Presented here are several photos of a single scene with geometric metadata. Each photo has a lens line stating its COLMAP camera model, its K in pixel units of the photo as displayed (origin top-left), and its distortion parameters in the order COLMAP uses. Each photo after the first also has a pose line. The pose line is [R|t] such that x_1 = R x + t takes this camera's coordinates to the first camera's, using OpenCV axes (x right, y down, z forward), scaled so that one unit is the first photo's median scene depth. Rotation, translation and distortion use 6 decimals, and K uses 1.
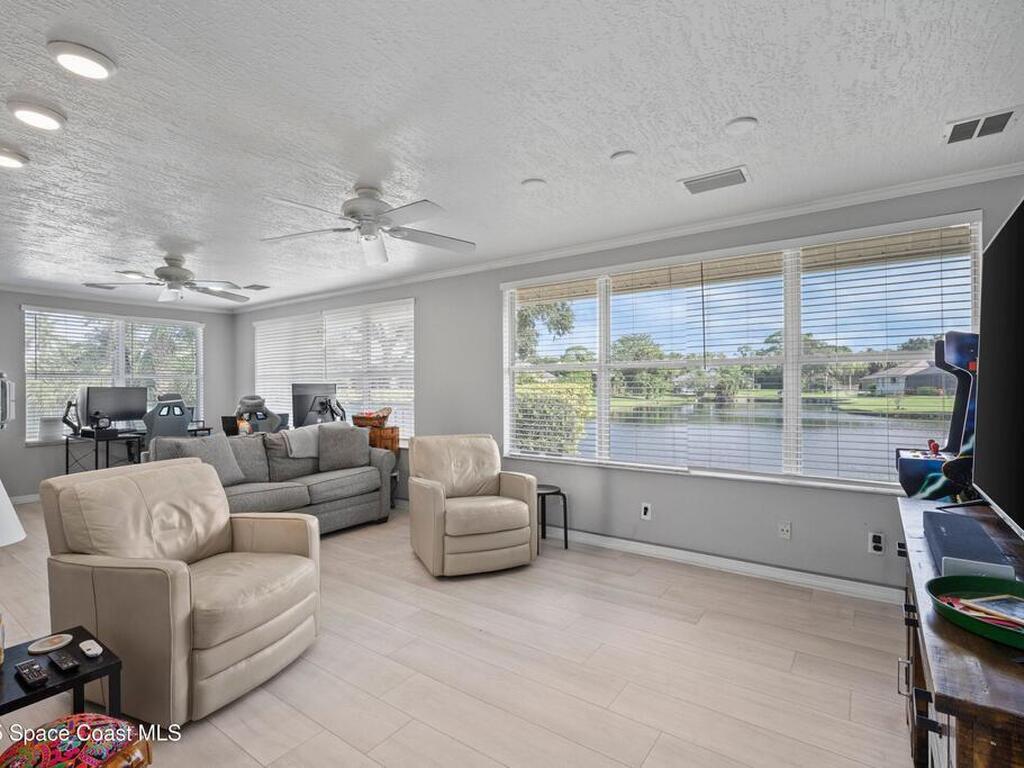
lens RADIAL K [[505.1, 0, 511.0], [0, 505.1, 387.2], [0, 0, 1]] dist [0.001742, -0.000820]
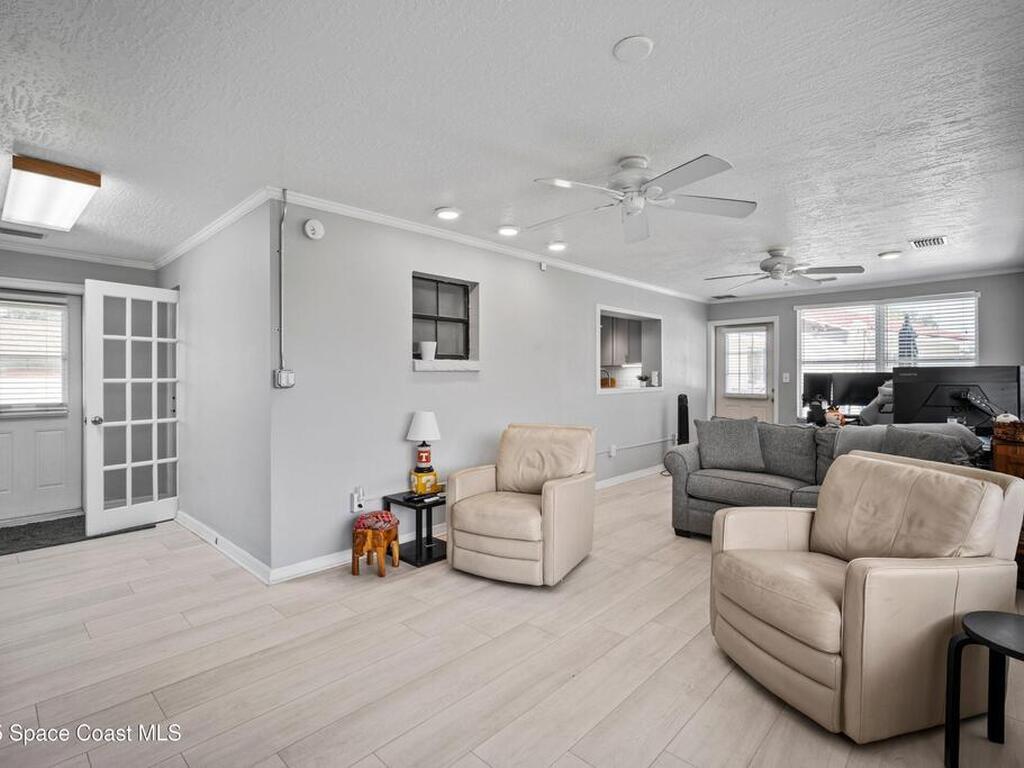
lens RADIAL K [[505.1, 0, 508.1], [0, 505.1, 382.4], [0, 0, 1]] dist [0.001742, -0.000820]
pose [[-0.134903, 0.010623, -0.990802, 0.342440], [0.004837, 0.999938, 0.010063, 0.006263], [0.990847, -0.003435, -0.134946, 0.469443]]
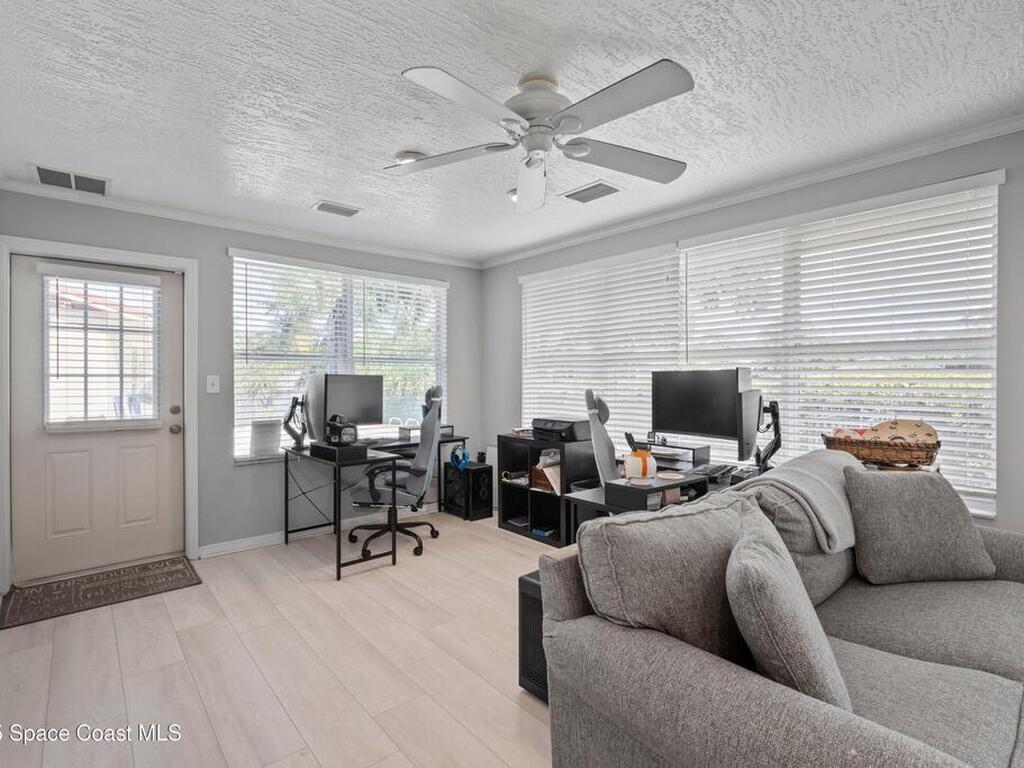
lens RADIAL K [[505.1, 0, 516.5], [0, 505.1, 379.5], [0, 0, 1]] dist [0.001742, -0.000820]
pose [[0.975055, 0.001681, -0.221957, -0.455350], [0.000105, 0.999968, 0.008034, 0.000163], [0.221964, -0.007857, 0.975023, 0.439966]]
